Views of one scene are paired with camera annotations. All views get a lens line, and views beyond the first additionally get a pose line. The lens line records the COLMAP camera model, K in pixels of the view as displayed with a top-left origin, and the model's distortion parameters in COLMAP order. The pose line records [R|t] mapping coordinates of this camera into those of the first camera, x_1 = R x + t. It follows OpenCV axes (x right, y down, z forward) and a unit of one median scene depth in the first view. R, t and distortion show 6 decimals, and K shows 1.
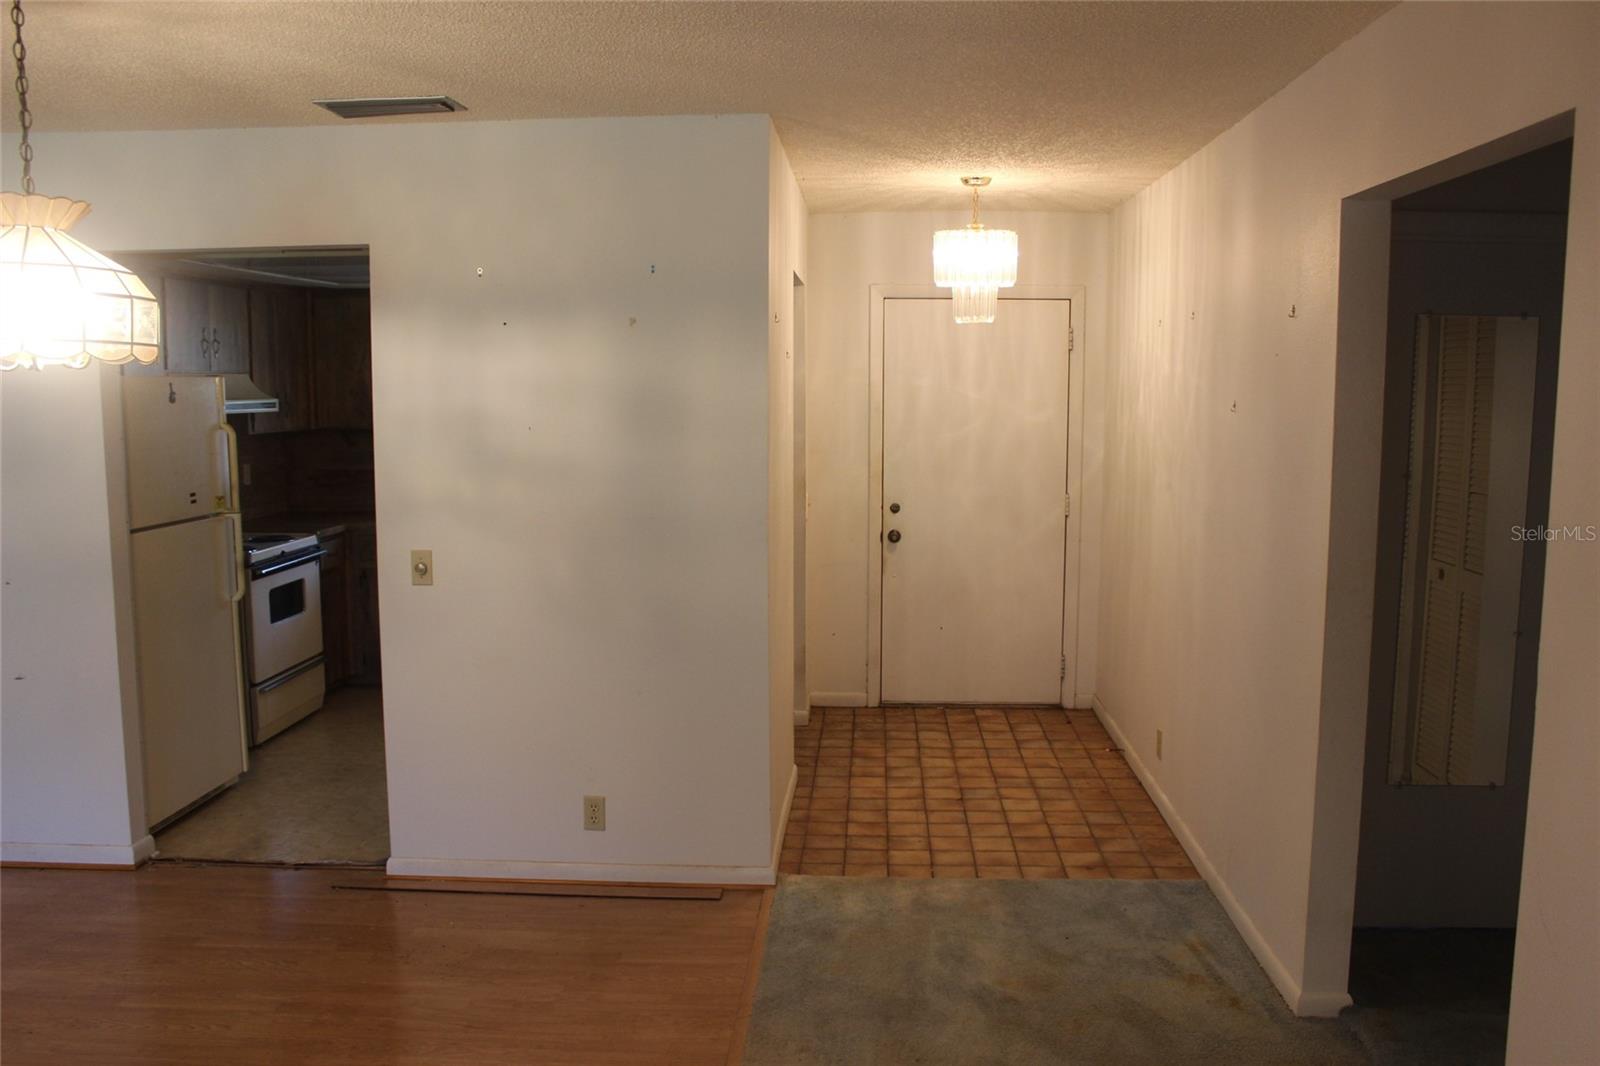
lens RADIAL K [[1364.5, 0, 796.2], [0, 1364.5, 545.7], [0, 0, 1]] dist [-0.147145, 0.131329]
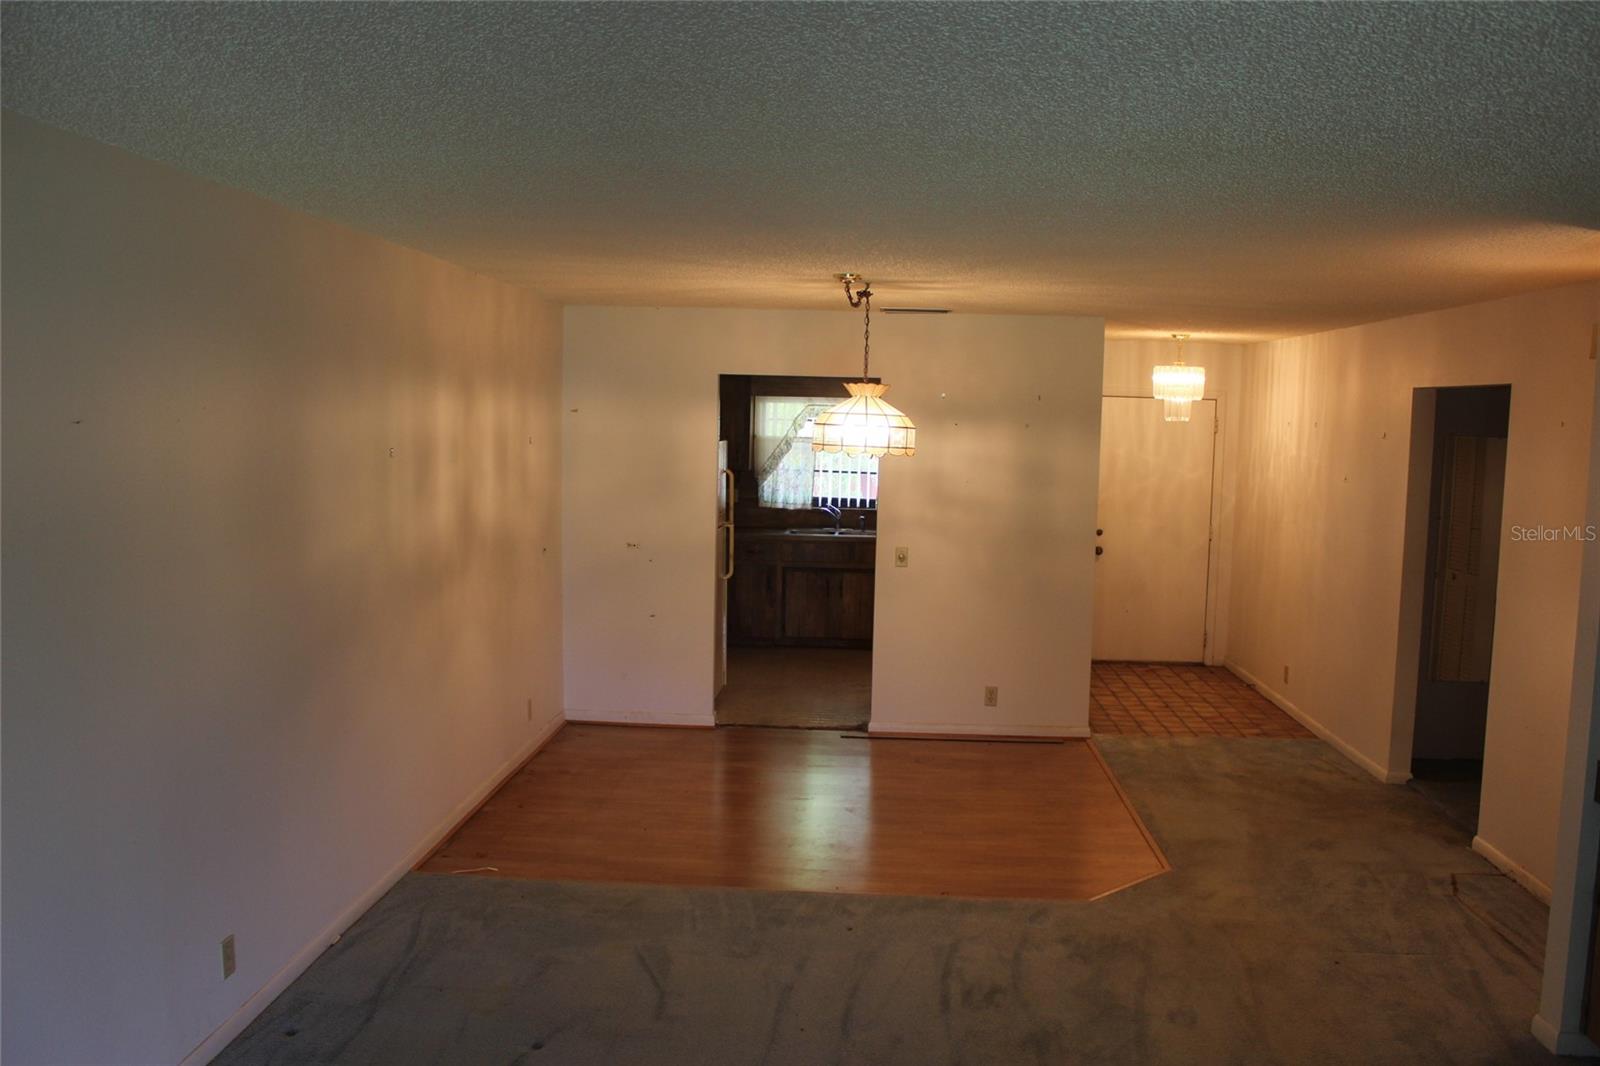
lens RADIAL K [[1344.4, 0, 800.0], [0, 1344.4, 533.0], [0, 0, 1]] dist [-0.154491, 0.134257]
pose [[0.999727, 0.022722, -0.005461, -0.341675], [-0.022879, 0.999269, -0.030619, 0.035883], [0.004761, 0.030736, 0.999516, -0.671013]]
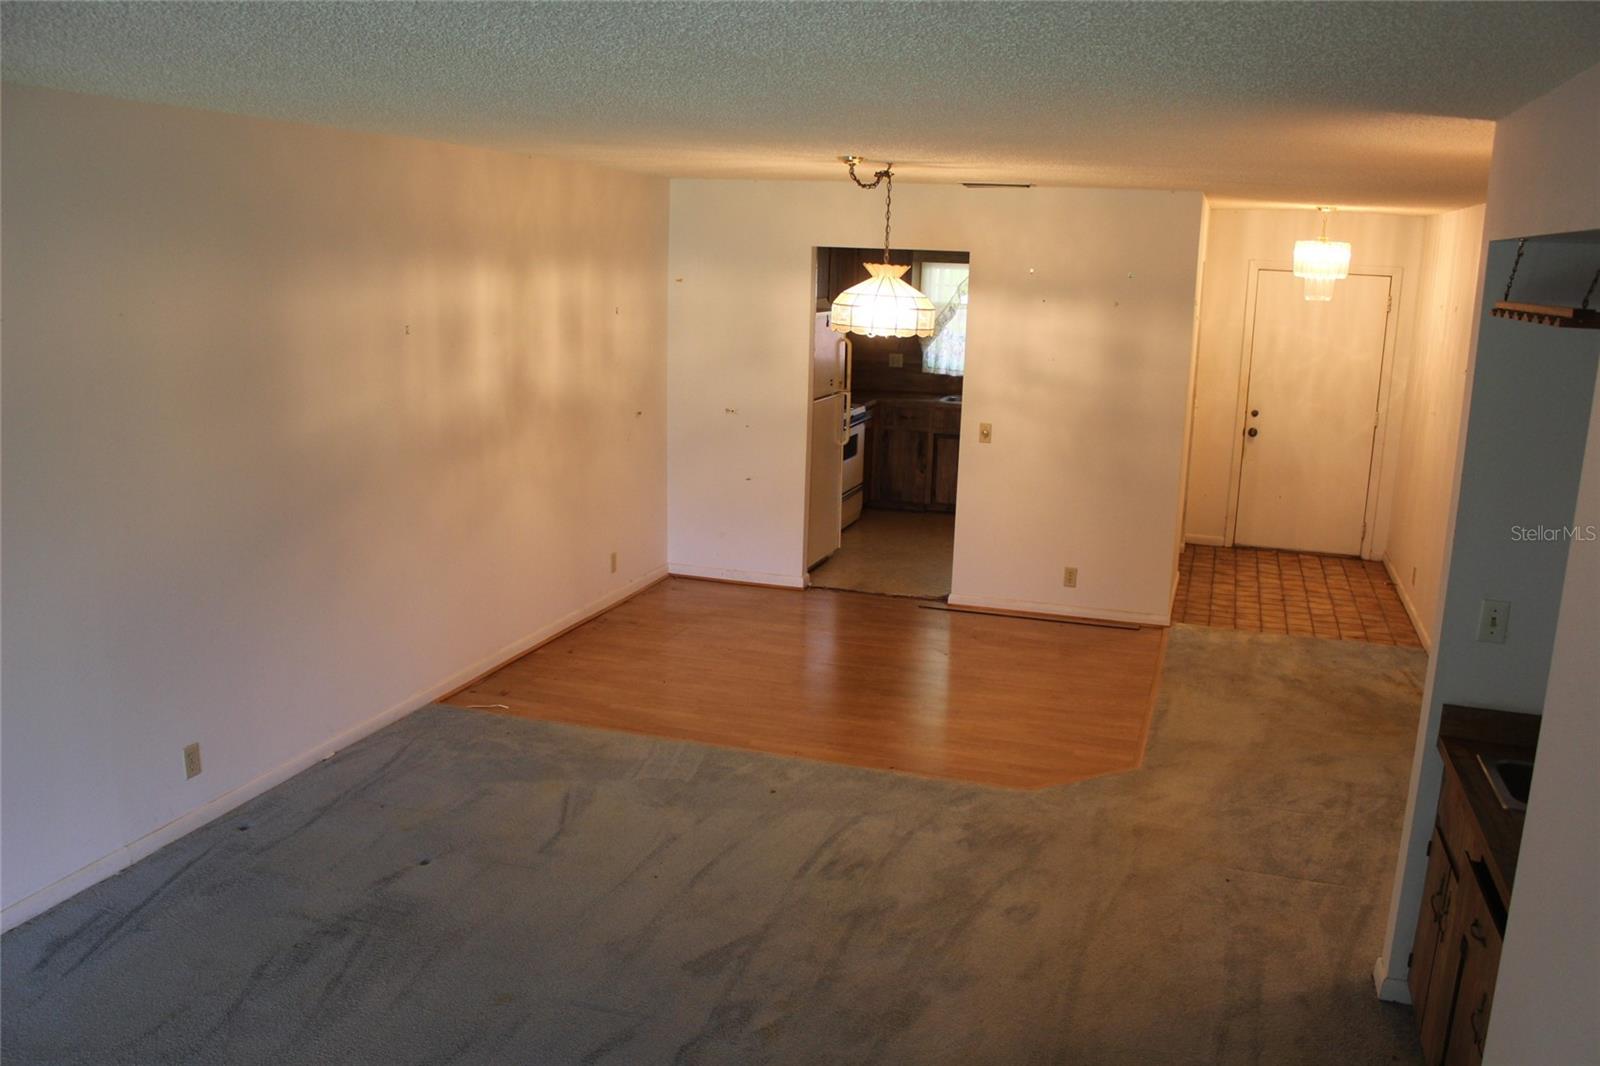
lens RADIAL K [[1344.4, 0, 800.0], [0, 1344.4, 533.0], [0, 0, 1]] dist [-0.154491, 0.134257]
pose [[0.966932, 0.081479, -0.241669, -0.062644], [-0.060826, 0.993924, 0.091734, -0.000008], [0.247675, -0.074001, 0.966013, -0.675088]]
